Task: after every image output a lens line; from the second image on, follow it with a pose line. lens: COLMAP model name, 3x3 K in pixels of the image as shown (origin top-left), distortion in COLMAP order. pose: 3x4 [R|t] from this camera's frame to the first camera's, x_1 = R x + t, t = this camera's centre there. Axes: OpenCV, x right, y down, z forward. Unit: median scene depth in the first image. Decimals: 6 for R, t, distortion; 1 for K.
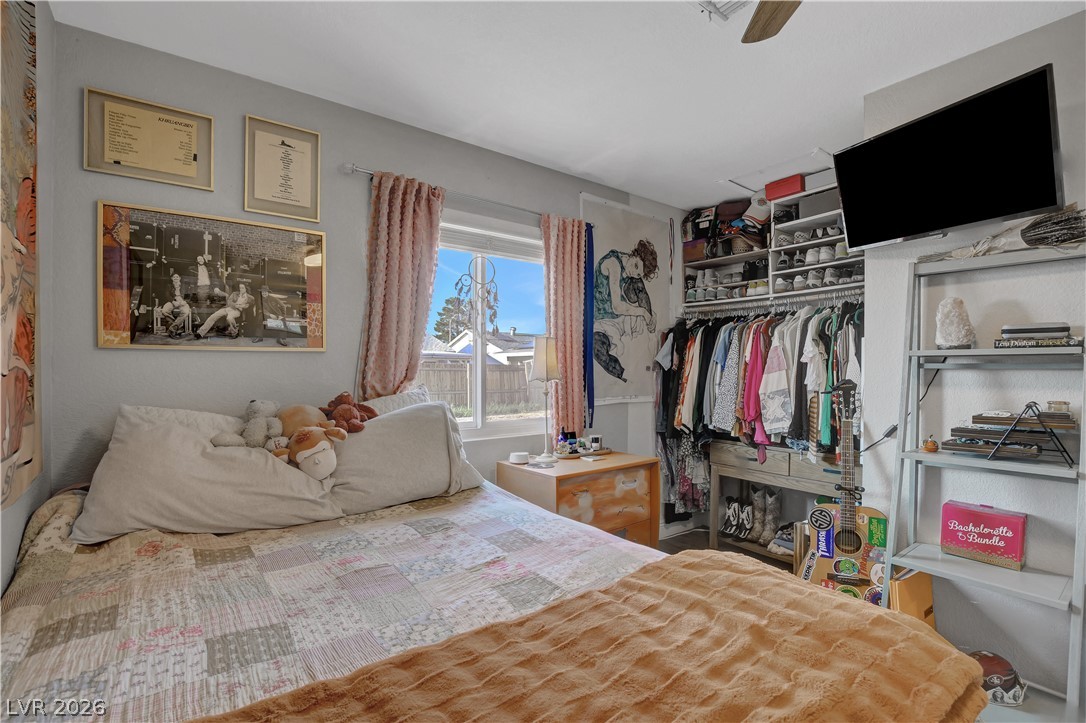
lens RADIAL K [[487.0, 0, 541.2], [0, 487.0, 369.1], [0, 0, 1]] dist [-0.036043, 0.005723]
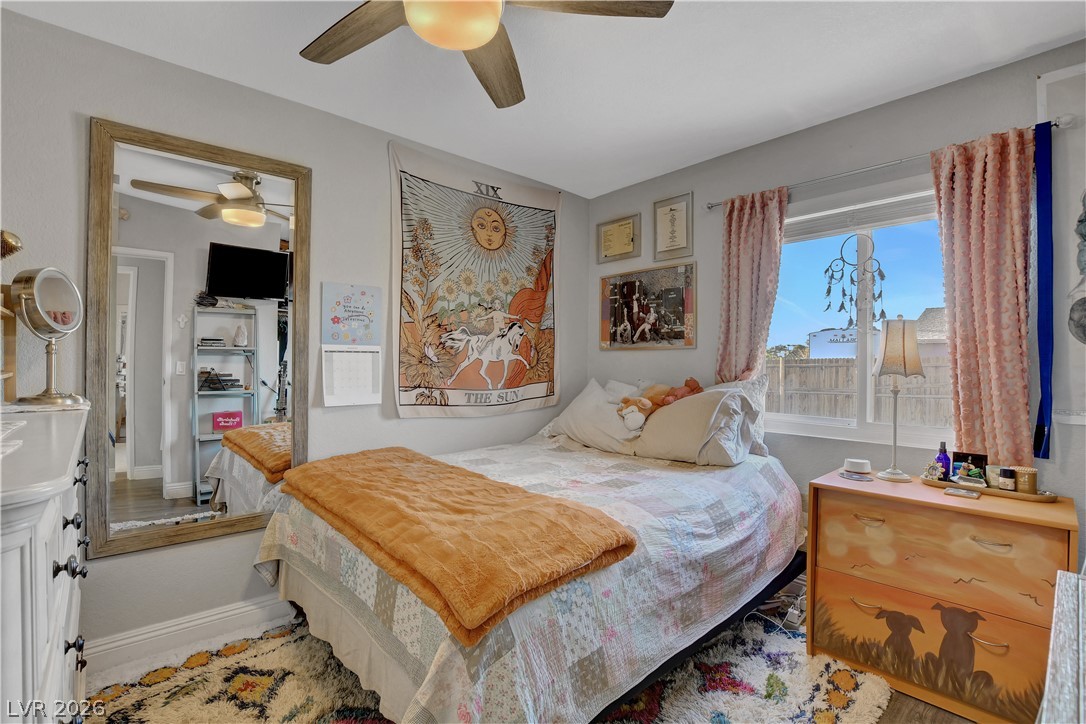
lens RADIAL K [[487.0, 0, 541.2], [0, 487.0, 360.6], [0, 0, 1]] dist [-0.036043, 0.005723]
pose [[0.092974, -0.002154, -0.995666, 0.989432], [-0.003567, 0.999991, -0.002497, 0.005664], [0.995662, 0.003784, 0.092965, 0.487803]]
